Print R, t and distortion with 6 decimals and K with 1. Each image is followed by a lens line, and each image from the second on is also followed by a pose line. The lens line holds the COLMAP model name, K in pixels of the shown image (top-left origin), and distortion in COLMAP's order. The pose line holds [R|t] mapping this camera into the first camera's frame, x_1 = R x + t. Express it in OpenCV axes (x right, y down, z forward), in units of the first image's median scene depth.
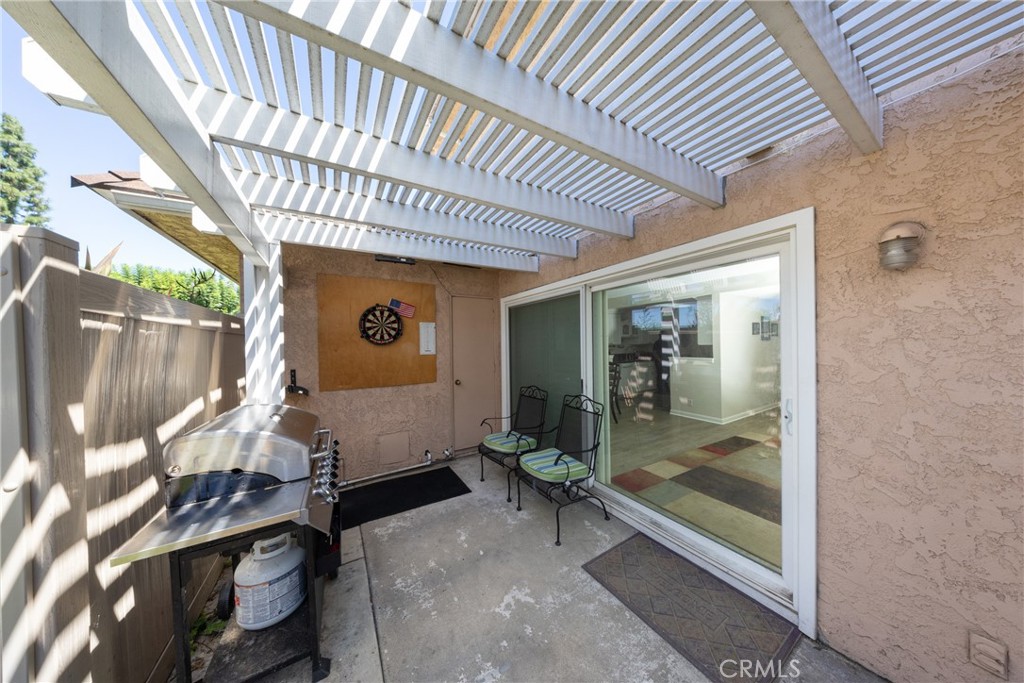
lens RADIAL K [[302.6, 0, 511.2], [0, 302.6, 343.0], [0, 0, 1]] dist [0.008323, -0.000645]
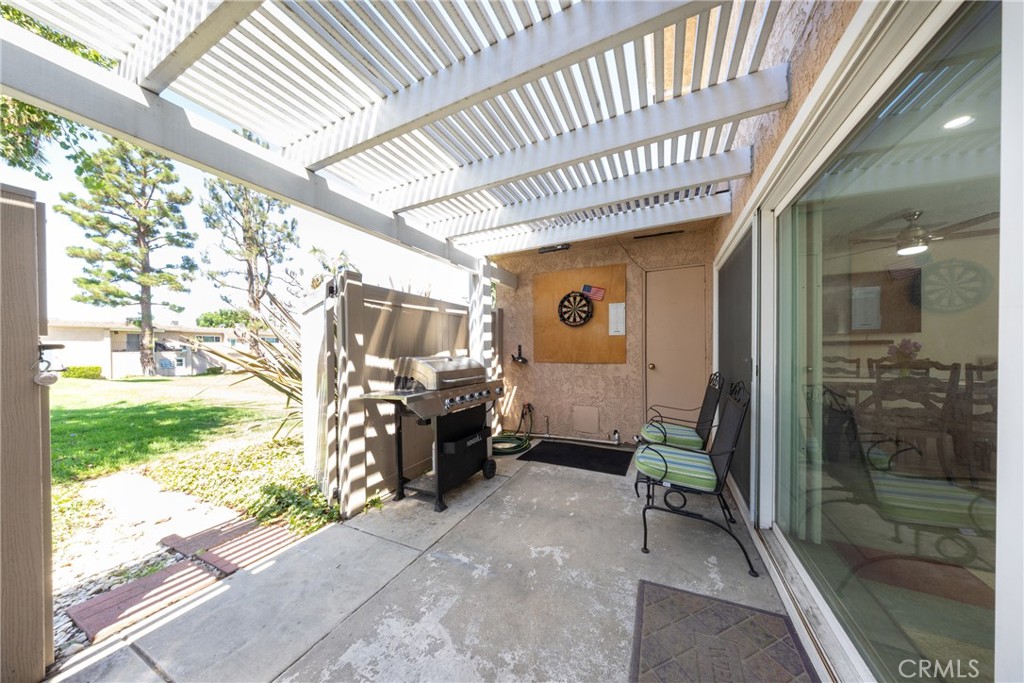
lens RADIAL K [[302.6, 0, 516.1], [0, 302.6, 349.4], [0, 0, 1]] dist [0.008323, -0.000645]
pose [[0.561249, 0.014446, -0.827521, 0.400290], [-0.000950, 0.999858, 0.016810, 0.074572], [0.827647, -0.008648, 0.561183, 0.175063]]
